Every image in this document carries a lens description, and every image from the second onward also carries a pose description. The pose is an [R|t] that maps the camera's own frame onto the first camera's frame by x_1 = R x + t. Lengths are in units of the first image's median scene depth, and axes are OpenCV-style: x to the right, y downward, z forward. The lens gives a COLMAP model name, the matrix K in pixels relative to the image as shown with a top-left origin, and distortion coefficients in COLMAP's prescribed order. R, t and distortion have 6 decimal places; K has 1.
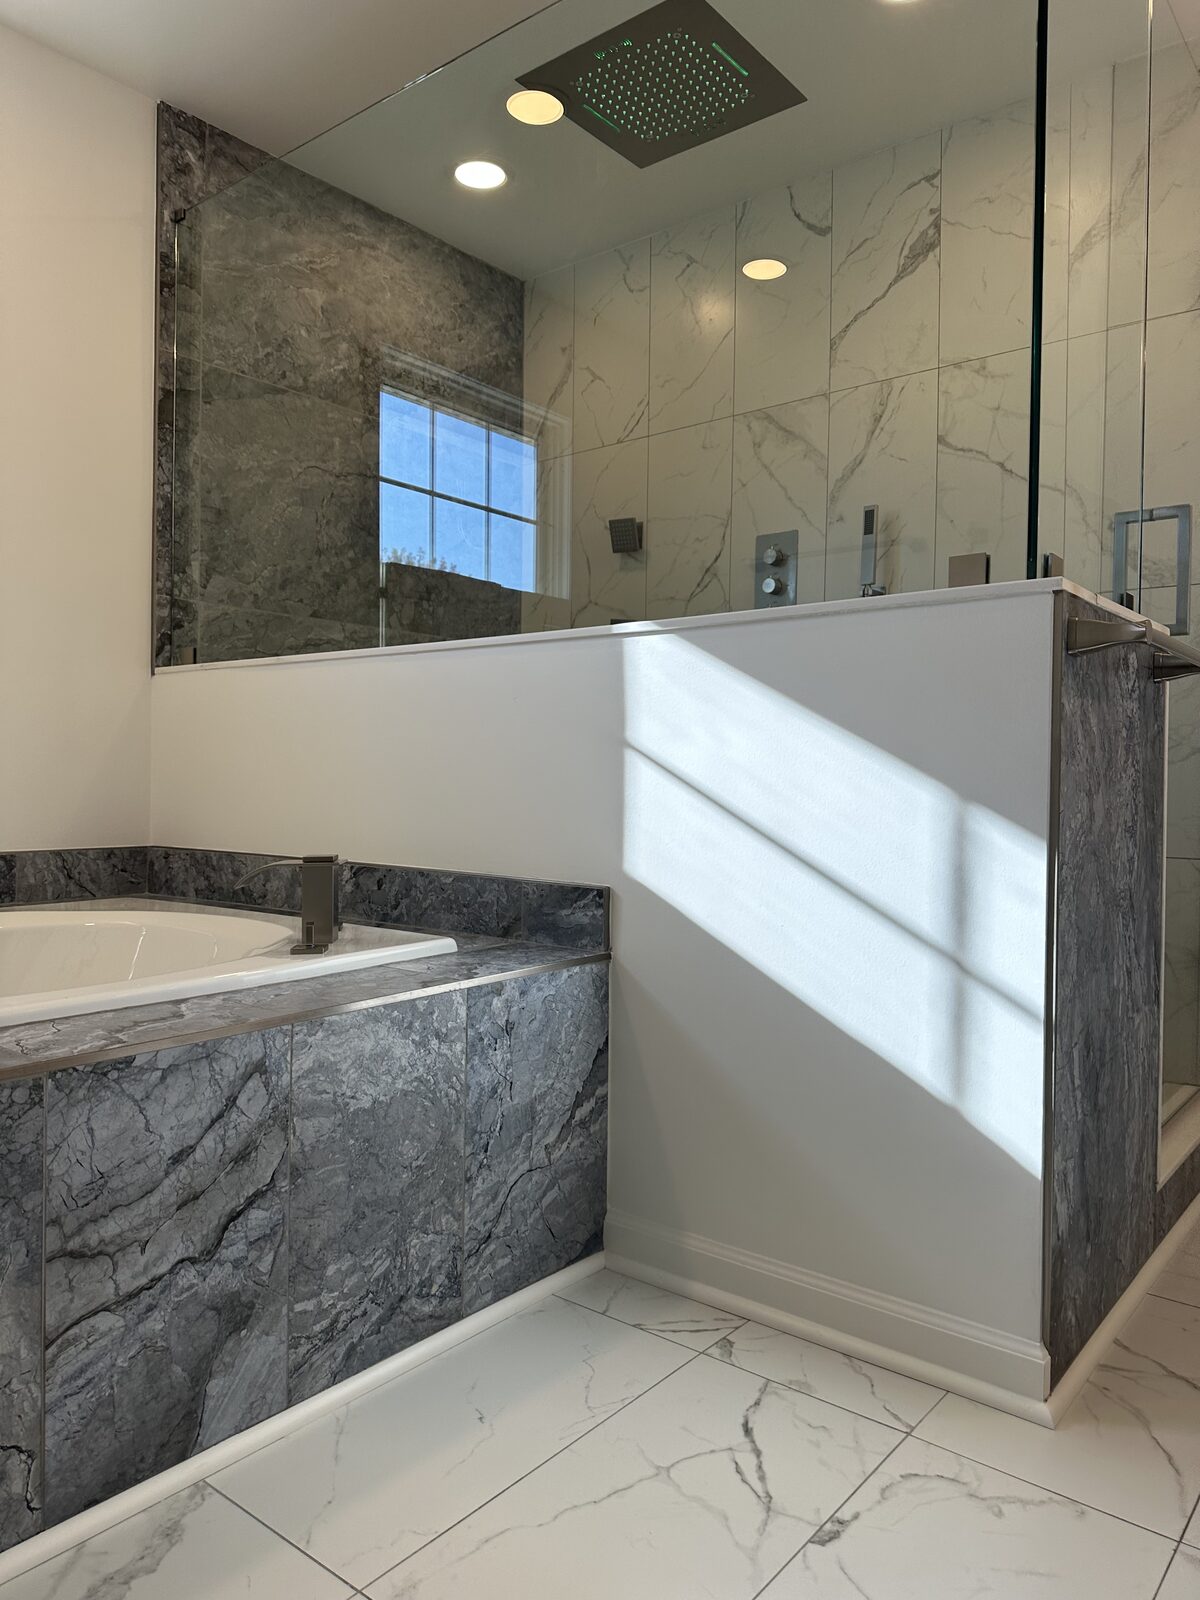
lens RADIAL K [[1135.5, 0, 594.2], [0, 1135.5, 791.2], [0, 0, 1]] dist [0.061391, -0.087104]
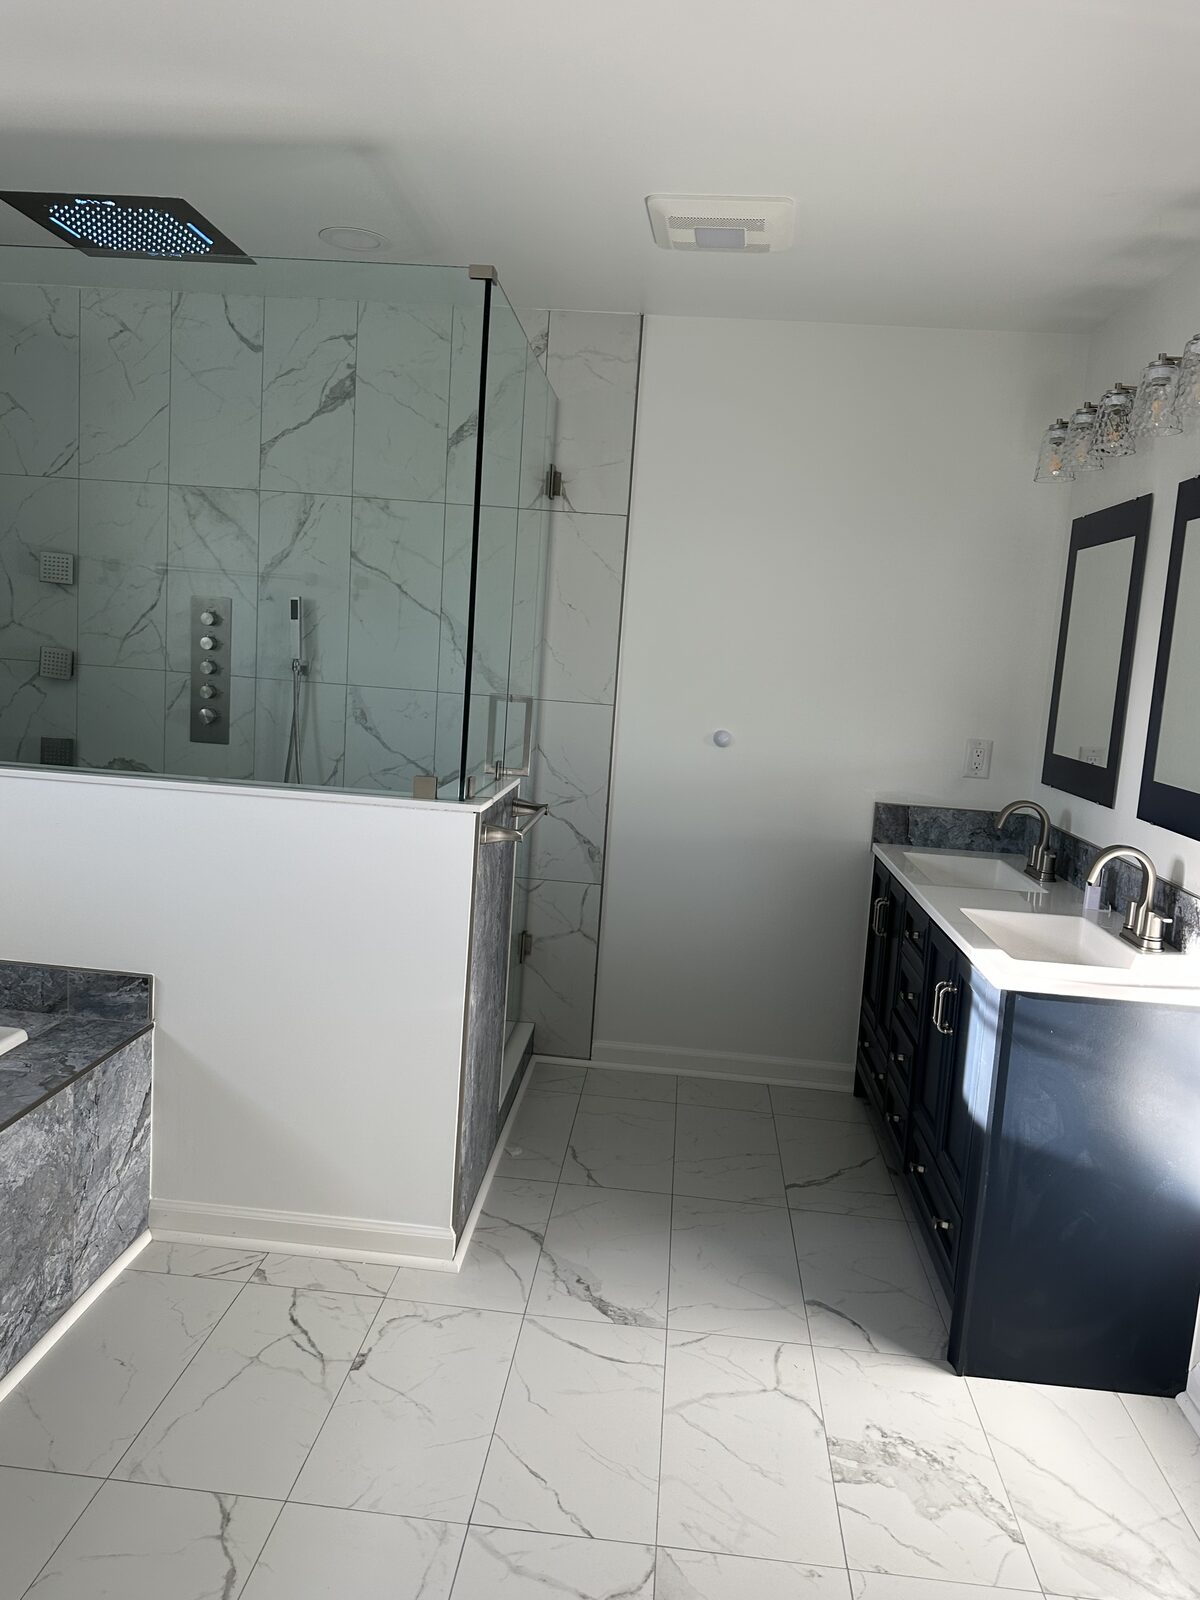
lens RADIAL K [[1135.5, 0, 615.3], [0, 1135.5, 819.0], [0, 0, 1]] dist [0.061391, -0.087104]
pose [[0.818932, -0.035867, 0.572769, -0.225078], [-0.056946, 0.988041, 0.143292, -0.236790], [-0.571059, -0.149964, 0.807095, -0.279078]]
